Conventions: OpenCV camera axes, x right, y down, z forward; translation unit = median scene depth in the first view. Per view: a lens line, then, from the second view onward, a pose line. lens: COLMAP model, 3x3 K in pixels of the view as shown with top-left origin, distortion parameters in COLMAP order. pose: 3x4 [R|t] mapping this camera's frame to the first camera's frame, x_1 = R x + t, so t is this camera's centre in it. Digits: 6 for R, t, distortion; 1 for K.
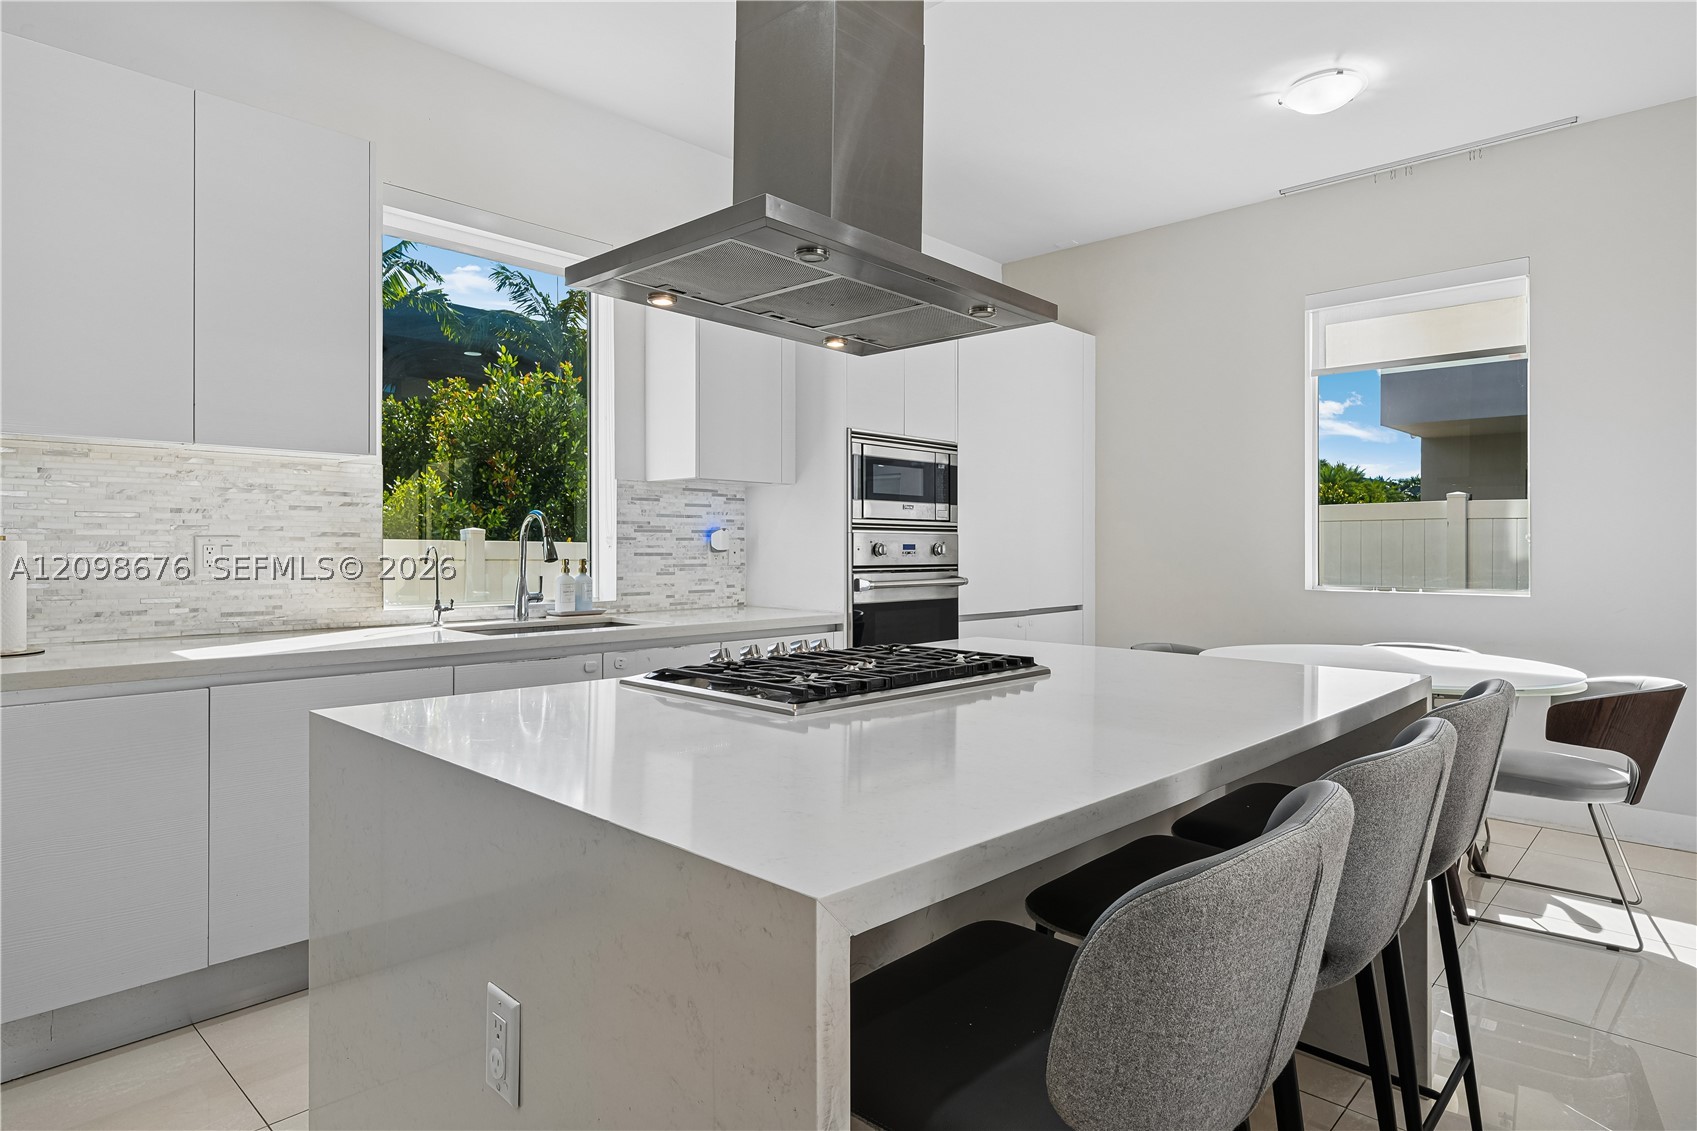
lens RADIAL K [[946.6, 0, 847.2], [0, 946.6, 555.3], [0, 0, 1]] dist [0.000210, 0.000083]
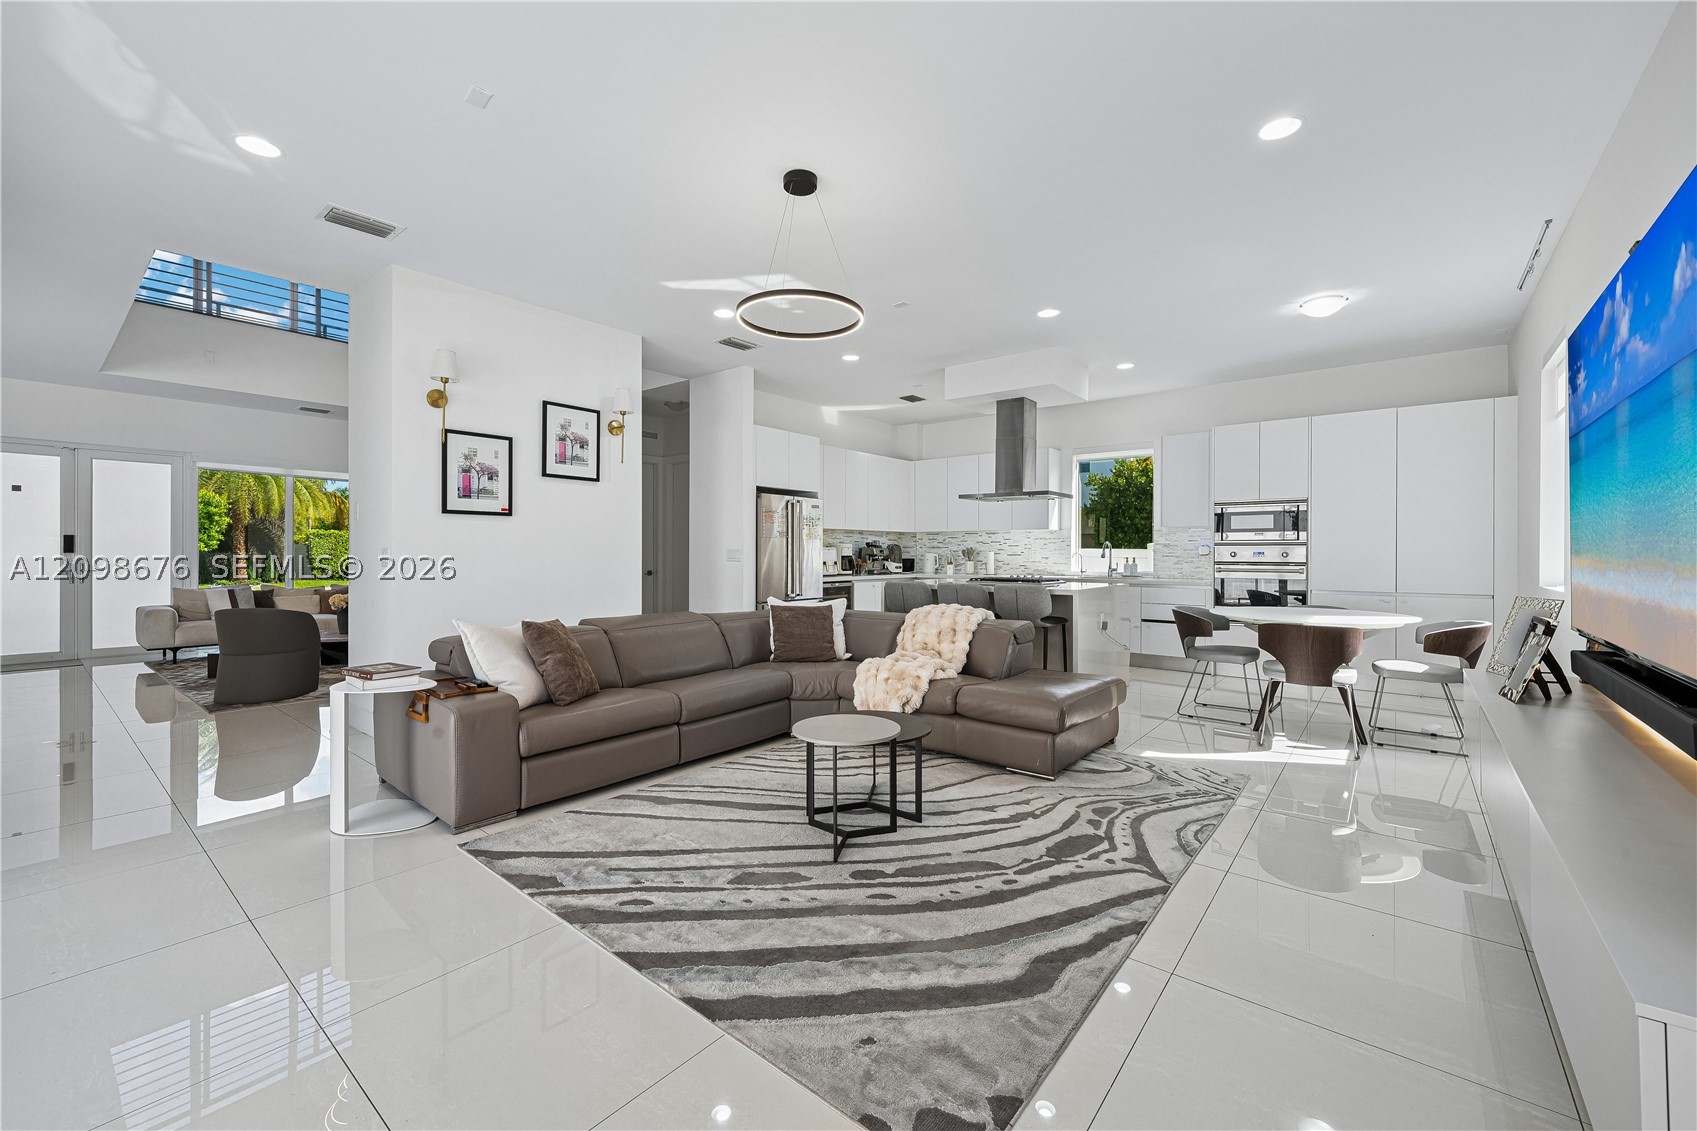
lens RADIAL K [[686.8, 0, 841.5], [0, 686.8, 551.1], [0, 0, 1]] dist [0.000784, -0.000124]
pose [[0.065755, -0.003852, -0.997828, 1.546873], [-0.010808, 0.999931, -0.004572, 0.003207], [0.997777, 0.011085, 0.065709, -0.015066]]
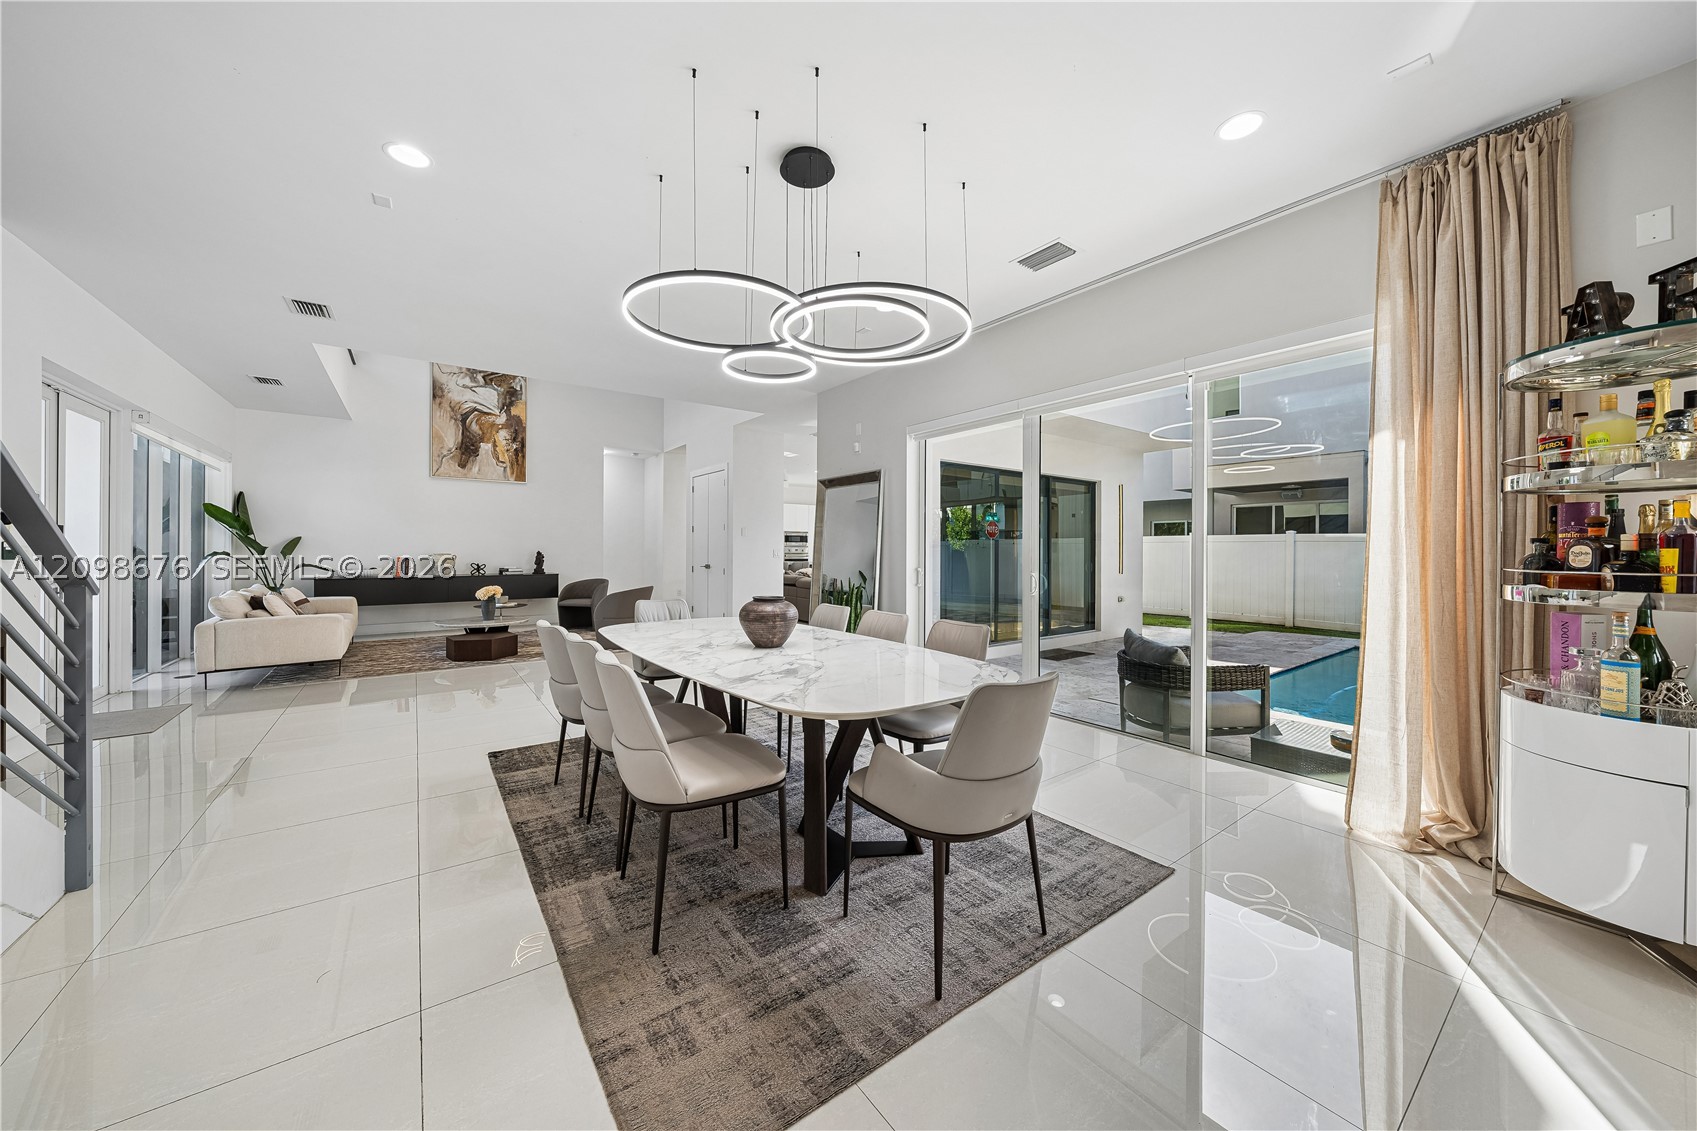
lens RADIAL K [[585.2, 0, 847.4], [0, 585.2, 553.8], [0, 0, 1]] dist [-0.006802, 0.000360]
pose [[0.983949, 0.003723, -0.178409, 1.085412], [-0.003887, 0.999992, -0.000570, 0.017509], [0.178405, 0.001255, 0.983956, -2.690597]]
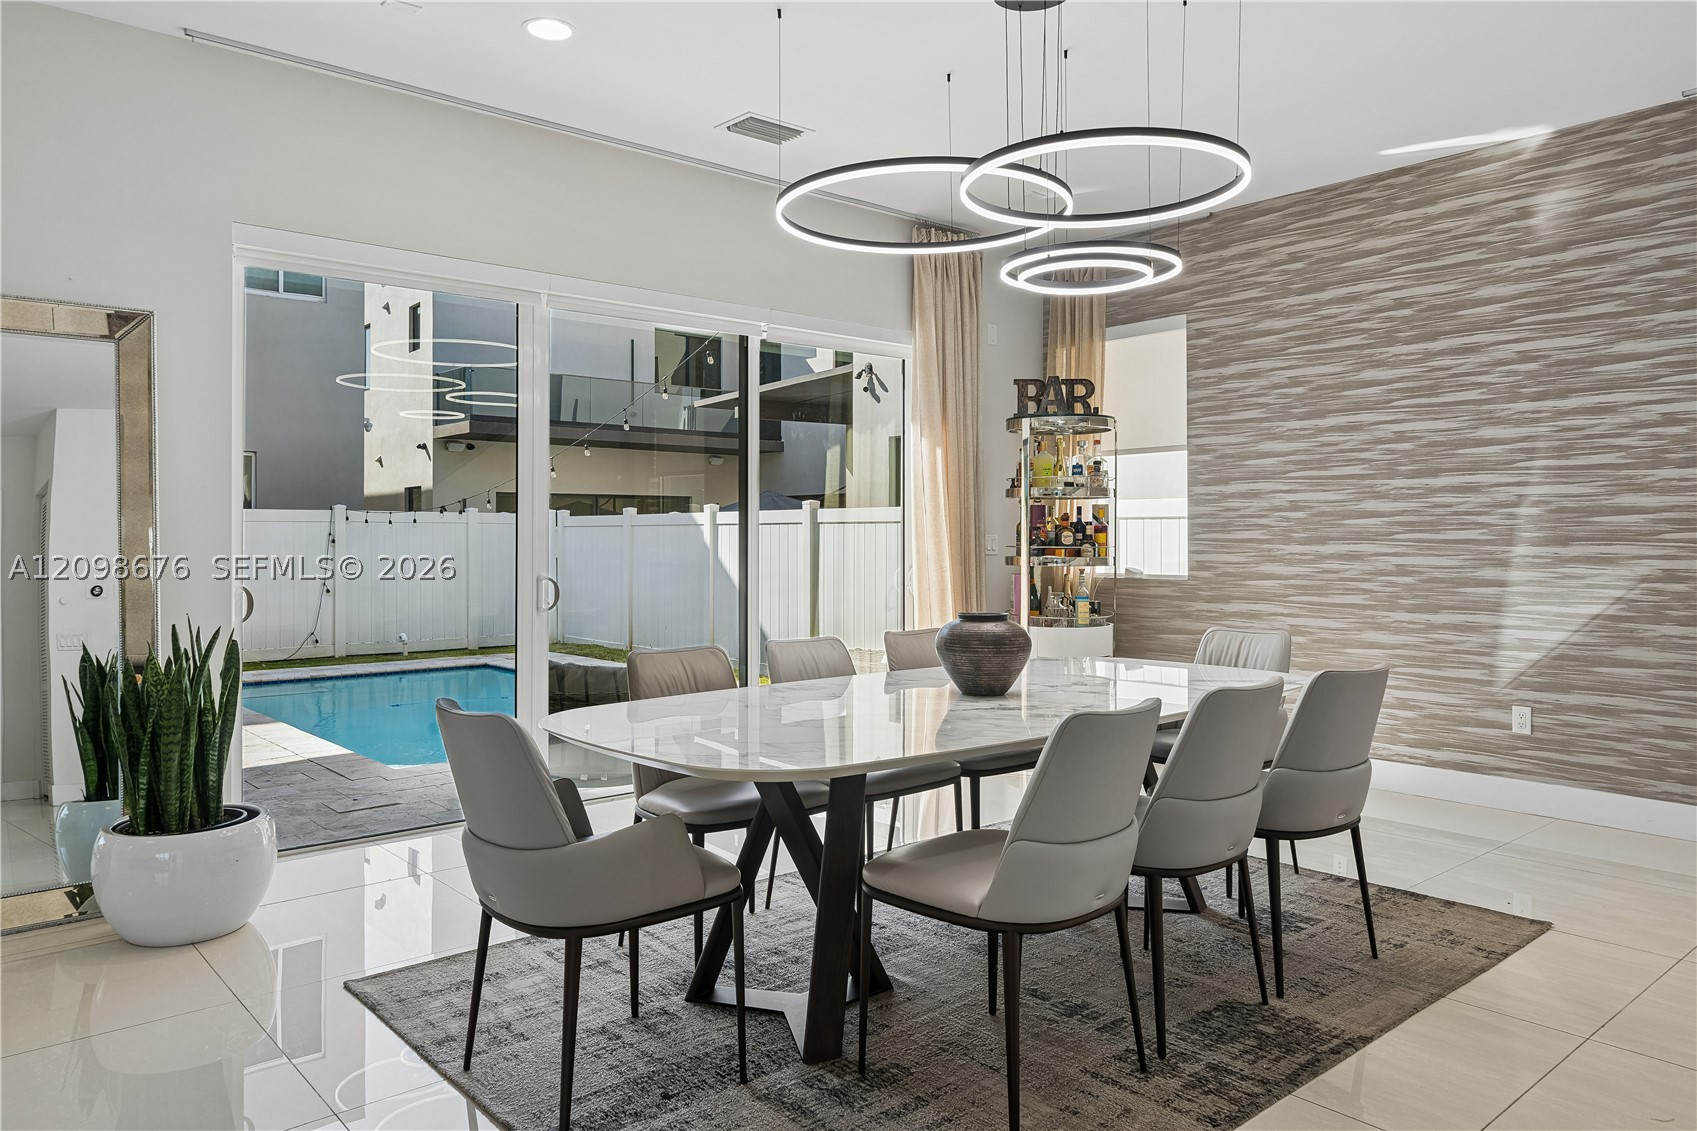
lens RADIAL K [[1146.4, 0, 851.9], [0, 1146.4, 529.4], [0, 0, 1]] dist [0.006161, 0.004013]
pose [[0.099737, 0.004291, 0.995005, 0.033709], [0.011597, 0.999918, -0.005474, 0.013814], [-0.994946, 0.012085, 0.099680, -2.012303]]
